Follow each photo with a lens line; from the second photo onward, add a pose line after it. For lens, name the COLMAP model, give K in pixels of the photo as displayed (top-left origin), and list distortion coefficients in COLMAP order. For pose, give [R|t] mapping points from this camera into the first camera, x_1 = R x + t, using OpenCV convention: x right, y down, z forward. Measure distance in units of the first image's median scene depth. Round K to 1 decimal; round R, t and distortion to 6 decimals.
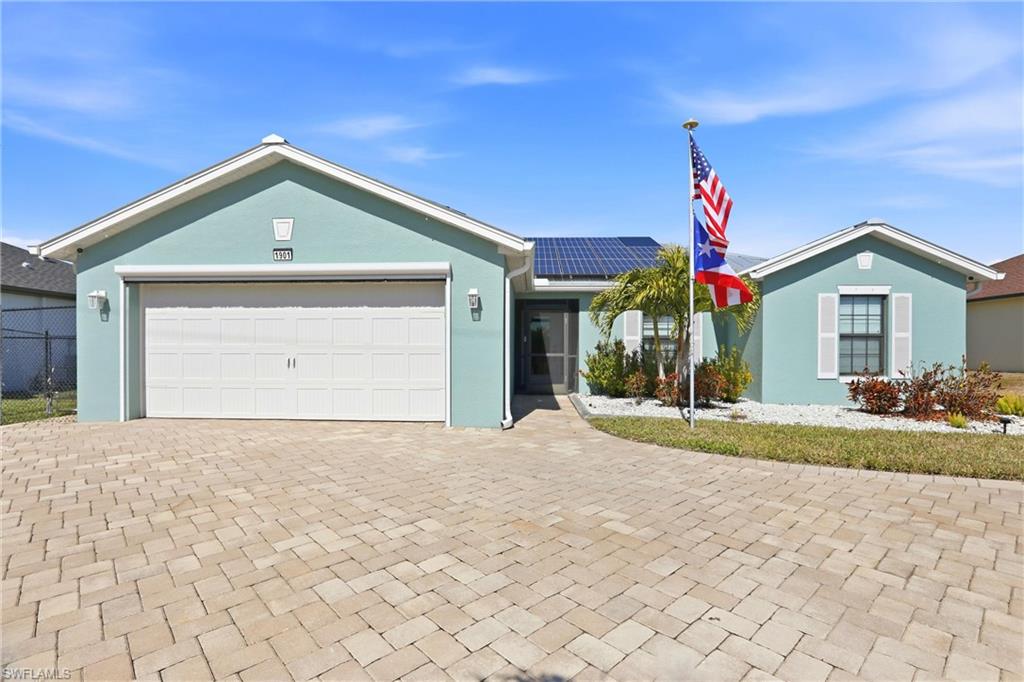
lens RADIAL K [[487.8, 0, 517.0], [0, 487.8, 344.6], [0, 0, 1]] dist [-0.020104, -0.000212]
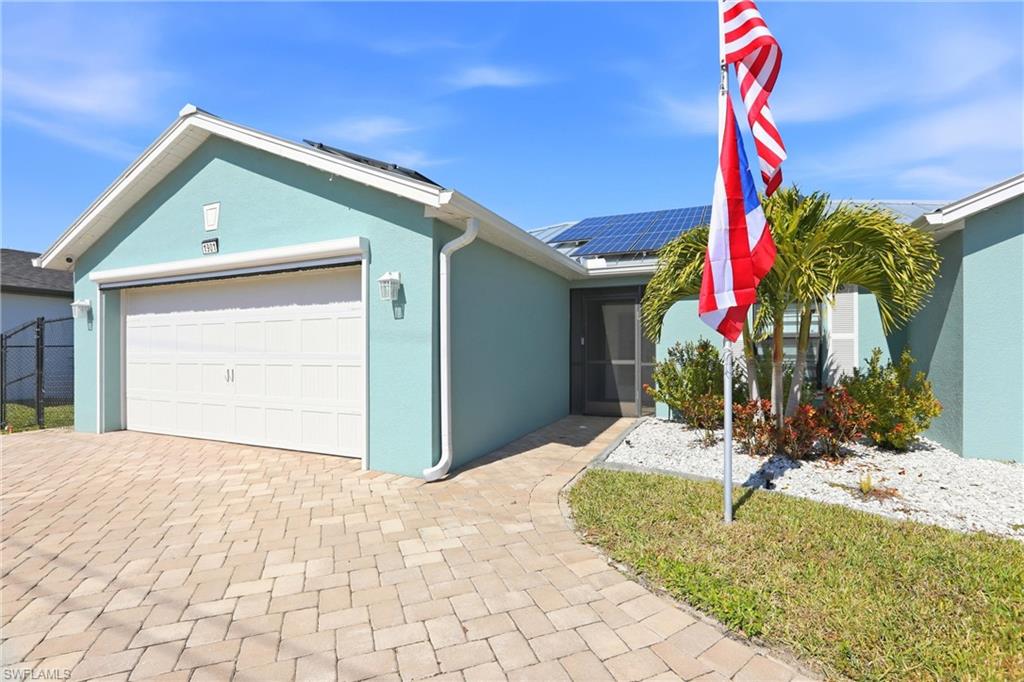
lens RADIAL K [[487.8, 0, 517.0], [0, 487.8, 344.6], [0, 0, 1]] dist [-0.020104, -0.000212]
pose [[0.928801, -0.009168, -0.370465, 0.308963], [0.009741, 0.999952, -0.000323, -0.010272], [0.370451, -0.003308, 0.928846, 0.403860]]
